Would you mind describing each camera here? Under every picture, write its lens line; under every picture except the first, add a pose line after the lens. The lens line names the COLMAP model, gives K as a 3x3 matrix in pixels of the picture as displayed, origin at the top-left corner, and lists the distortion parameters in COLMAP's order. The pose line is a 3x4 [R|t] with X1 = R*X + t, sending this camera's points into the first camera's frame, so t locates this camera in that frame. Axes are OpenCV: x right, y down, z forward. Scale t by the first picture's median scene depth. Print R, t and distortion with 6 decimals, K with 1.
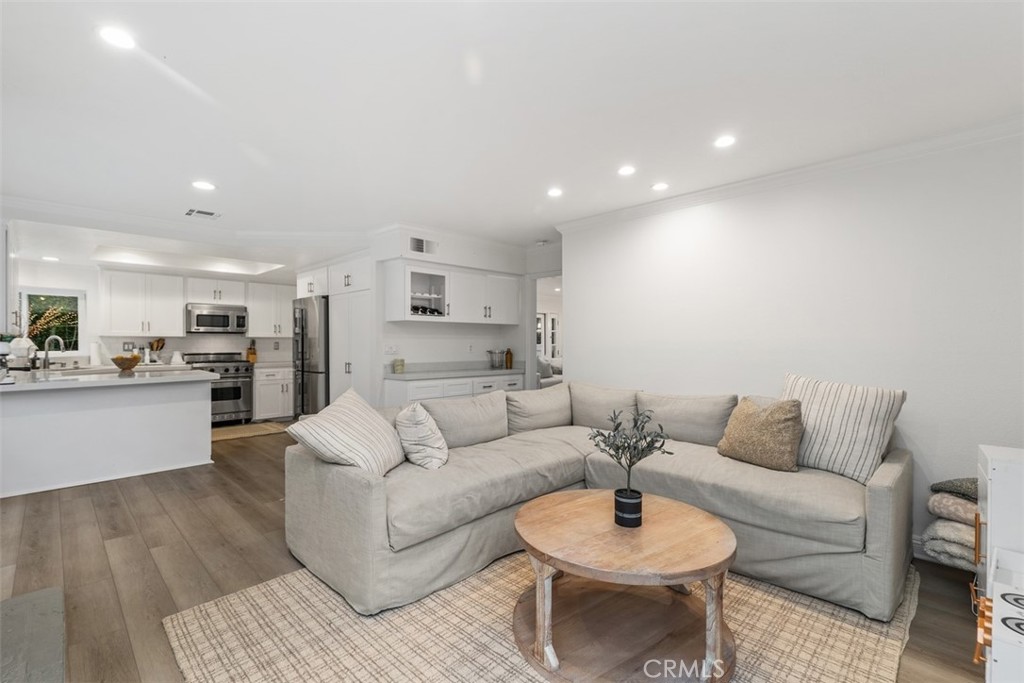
lens RADIAL K [[472.0, 0, 514.0], [0, 472.0, 341.9], [0, 0, 1]] dist [0.004105, -0.000265]
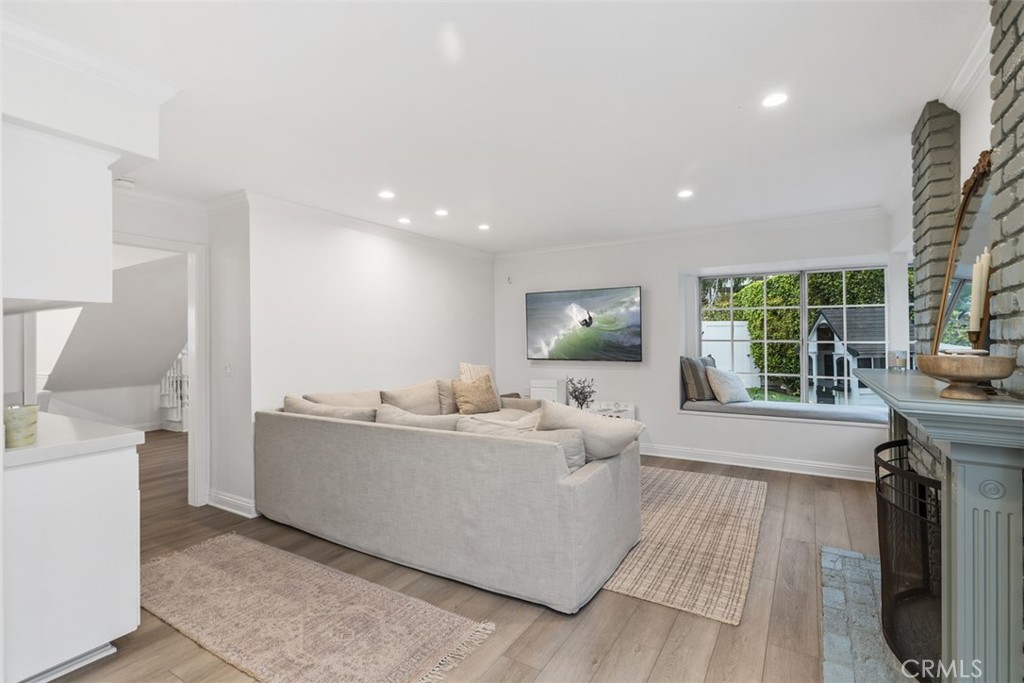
lens RADIAL K [[472.0, 0, 512.9], [0, 472.0, 340.7], [0, 0, 1]] dist [0.004105, -0.000265]
pose [[-0.232759, 0.000345, 0.972534, -1.696890], [0.010374, 0.999944, 0.002128, -0.025442], [-0.972479, 0.010584, -0.232749, 1.785336]]
